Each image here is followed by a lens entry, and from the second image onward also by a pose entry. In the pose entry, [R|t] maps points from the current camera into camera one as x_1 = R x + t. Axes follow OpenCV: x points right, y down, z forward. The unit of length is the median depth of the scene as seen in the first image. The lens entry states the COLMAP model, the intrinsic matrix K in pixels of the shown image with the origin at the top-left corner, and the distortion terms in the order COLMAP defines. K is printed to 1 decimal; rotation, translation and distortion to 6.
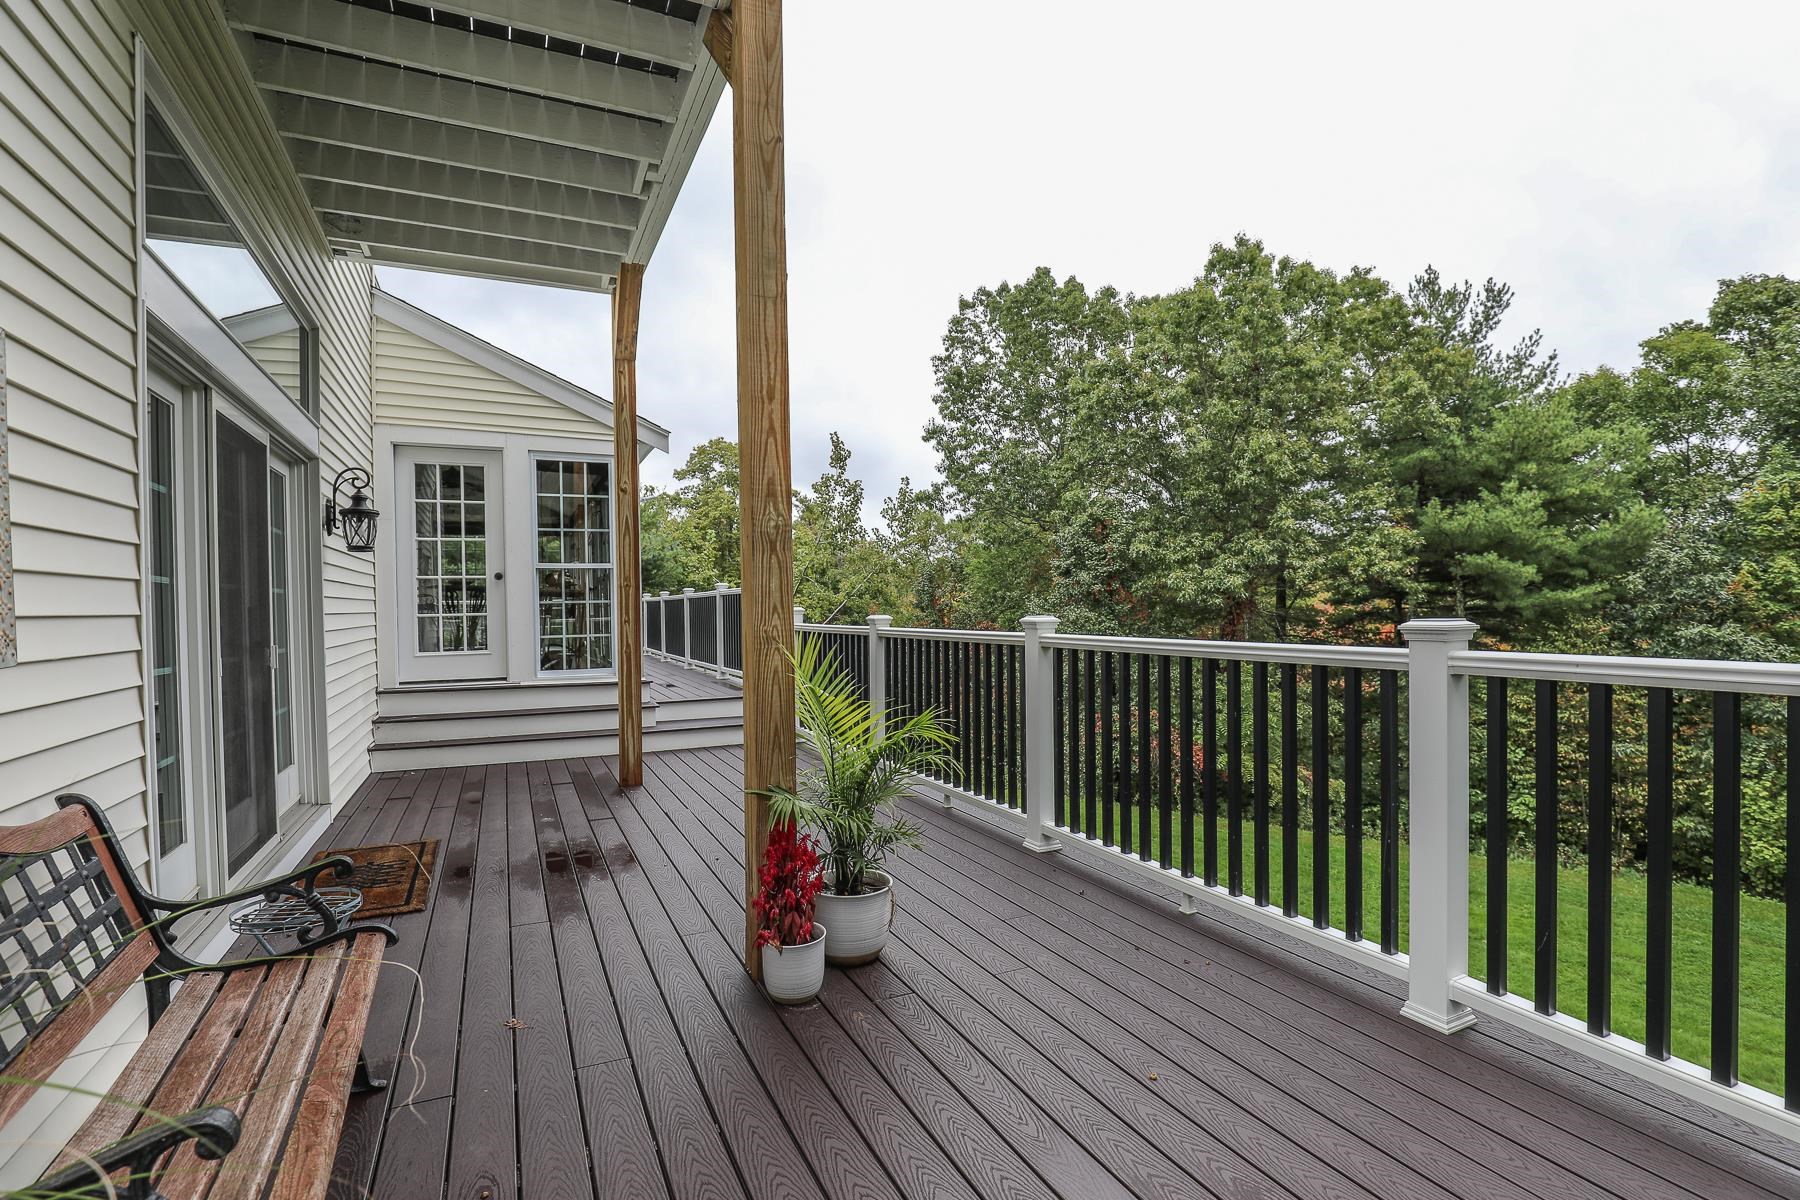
lens RADIAL K [[835.1, 0, 910.0], [0, 835.1, 608.5], [0, 0, 1]] dist [-0.028603, 0.007474]
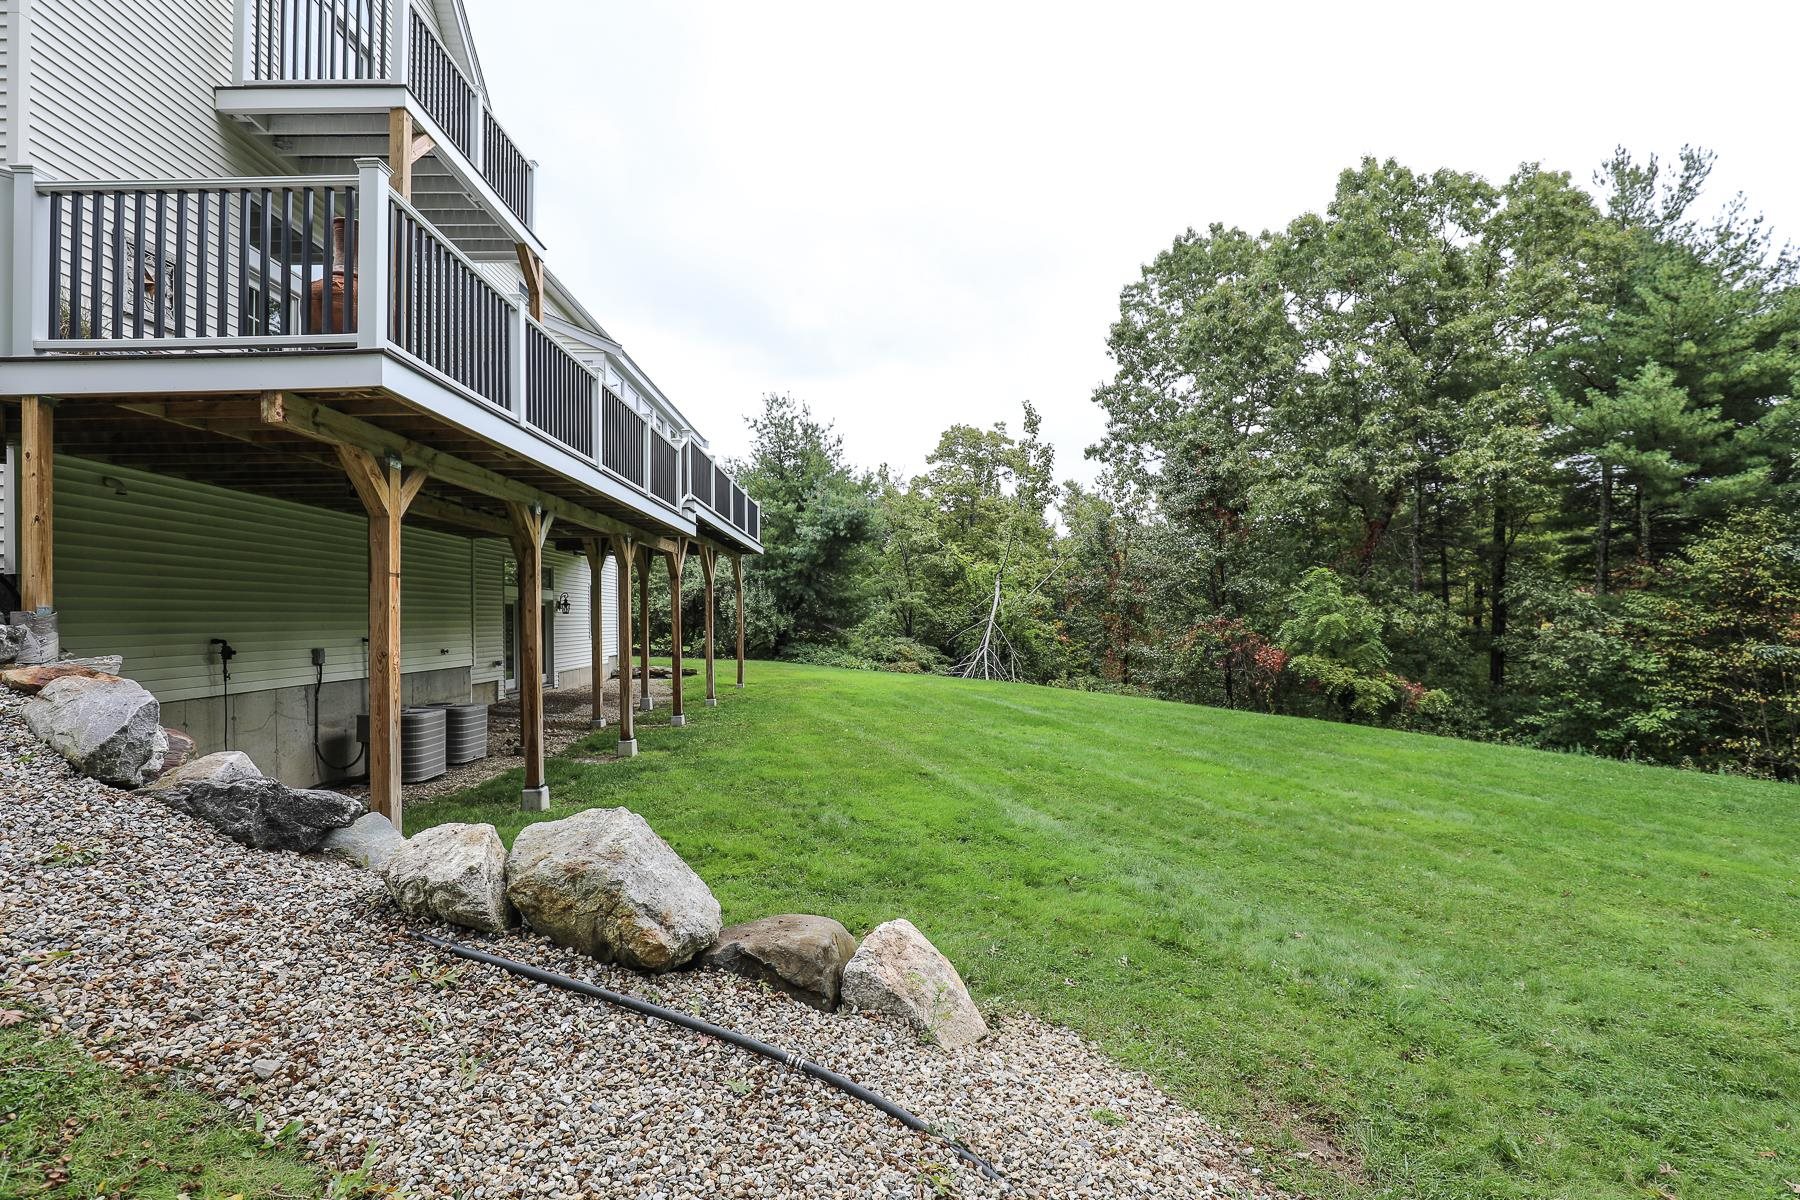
lens RADIAL K [[835.1, 0, 910.0], [0, 835.1, 608.5], [0, 0, 1]] dist [-0.028603, 0.007474]
pose [[0.923946, 0.001958, -0.382519, 0.271512], [-0.005910, 0.999941, -0.009157, 0.108011], [0.382478, 0.010721, 0.923902, -0.120100]]
